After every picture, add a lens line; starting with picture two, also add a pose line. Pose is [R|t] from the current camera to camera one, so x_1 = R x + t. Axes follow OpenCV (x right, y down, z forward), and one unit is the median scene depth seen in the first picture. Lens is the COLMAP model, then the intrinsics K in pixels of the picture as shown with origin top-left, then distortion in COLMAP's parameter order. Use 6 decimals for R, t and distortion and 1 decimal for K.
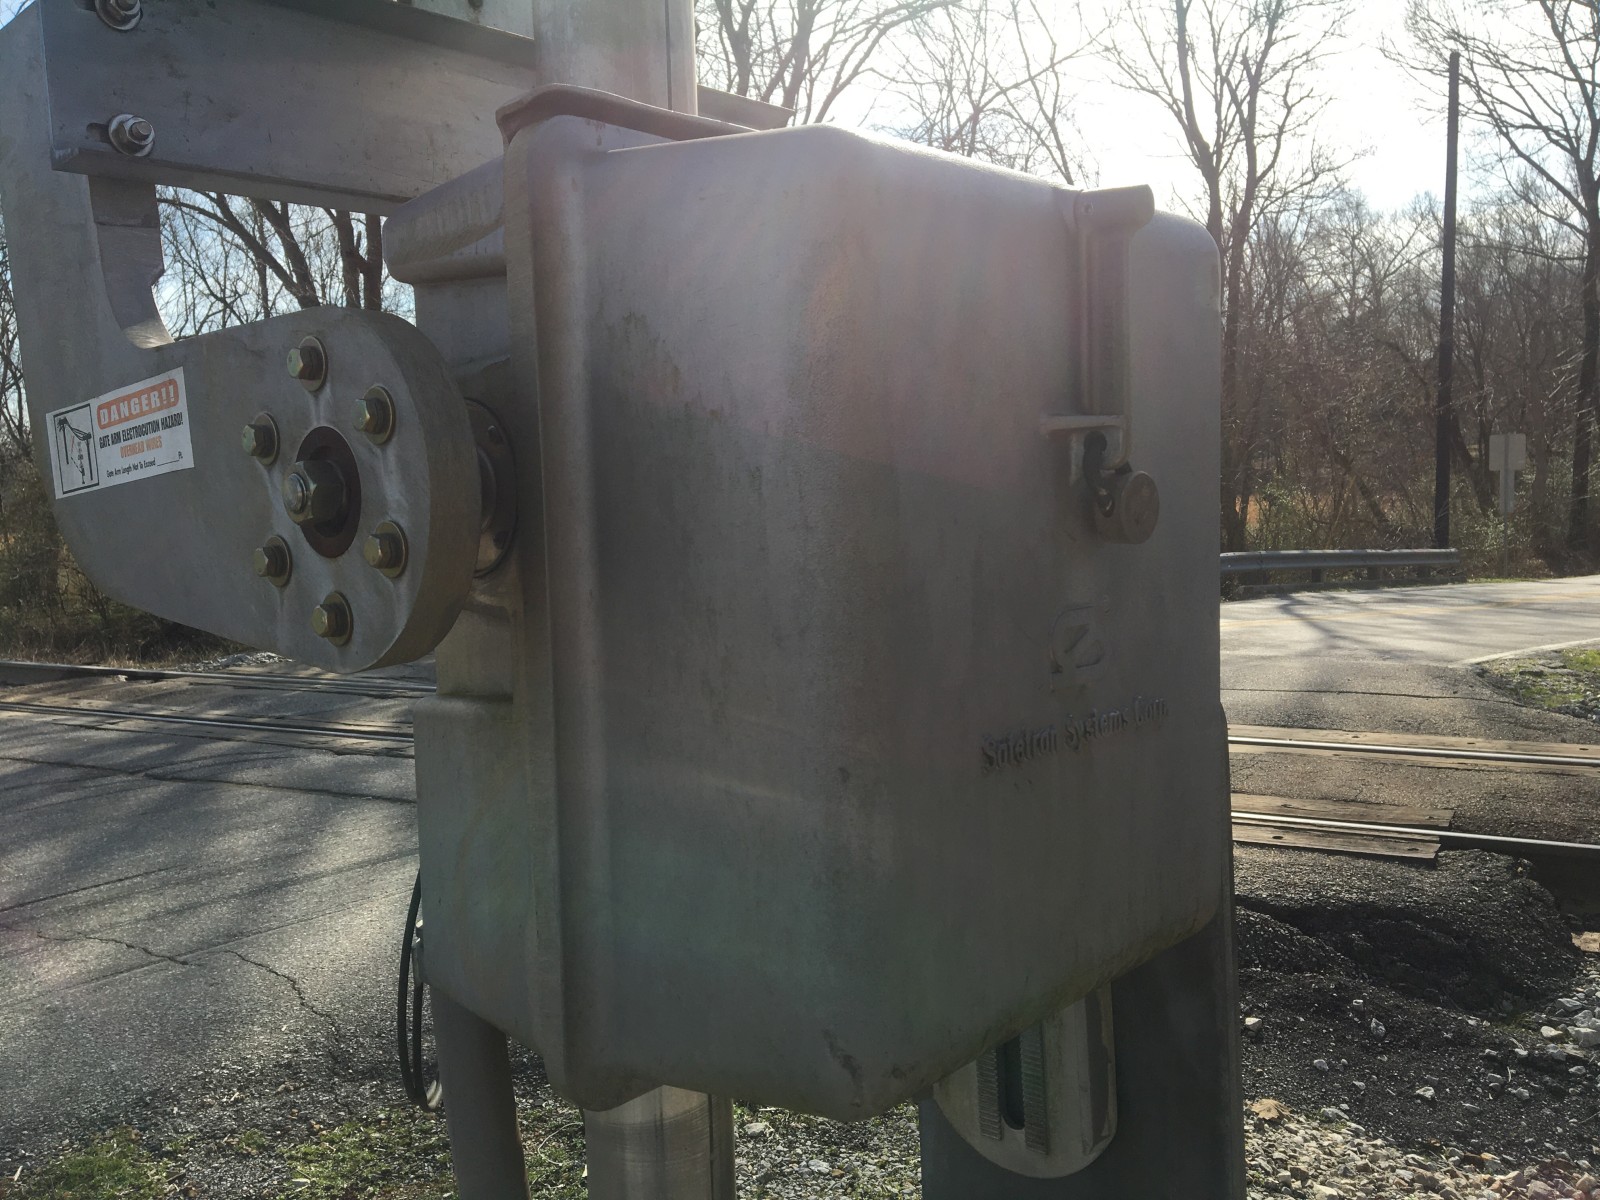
lens RADIAL K [[1362.8, 0, 814.3], [0, 1362.8, 590.0], [0, 0, 1]] dist [0.051479, -0.060292]
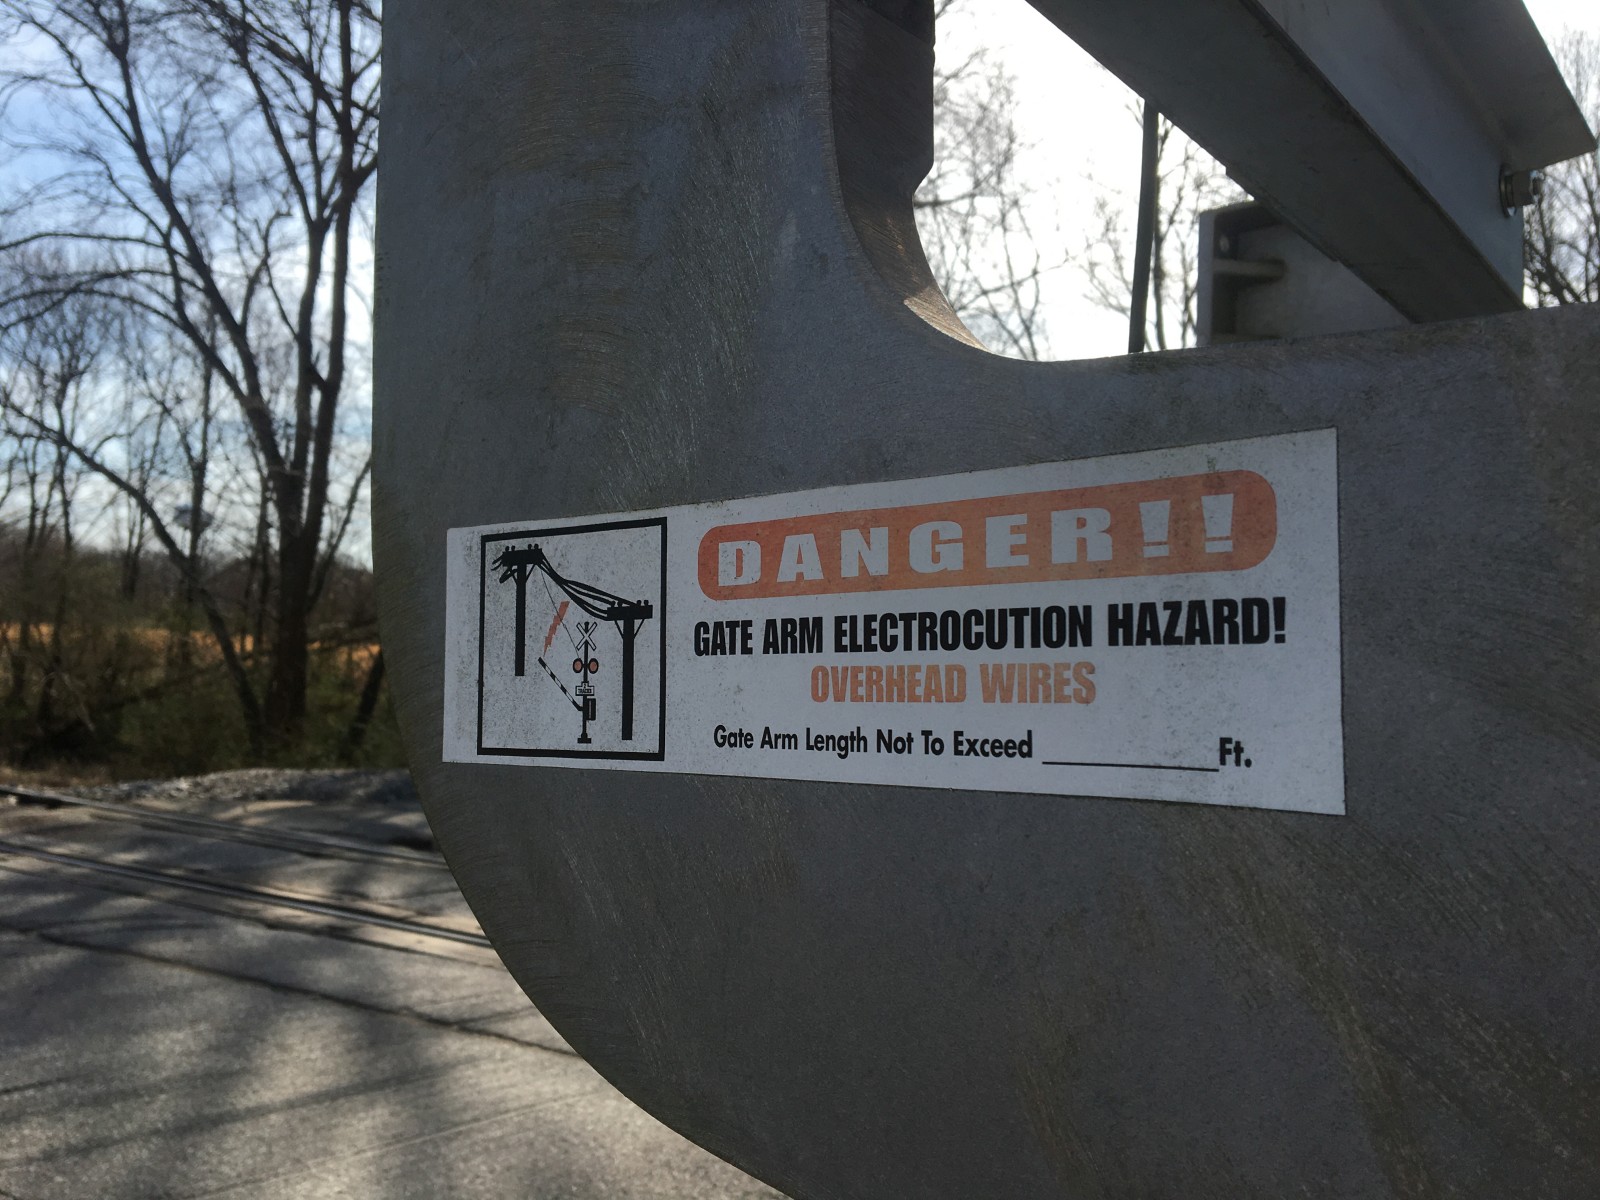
lens RADIAL K [[1362.8, 0, 806.6], [0, 1362.8, 627.5], [0, 0, 1]] dist [0.051479, -0.060292]
pose [[0.992502, 0.108886, 0.055530, -0.112250], [-0.102876, 0.989500, -0.101520, -0.017301], [-0.066001, 0.095046, 0.993283, 0.147414]]
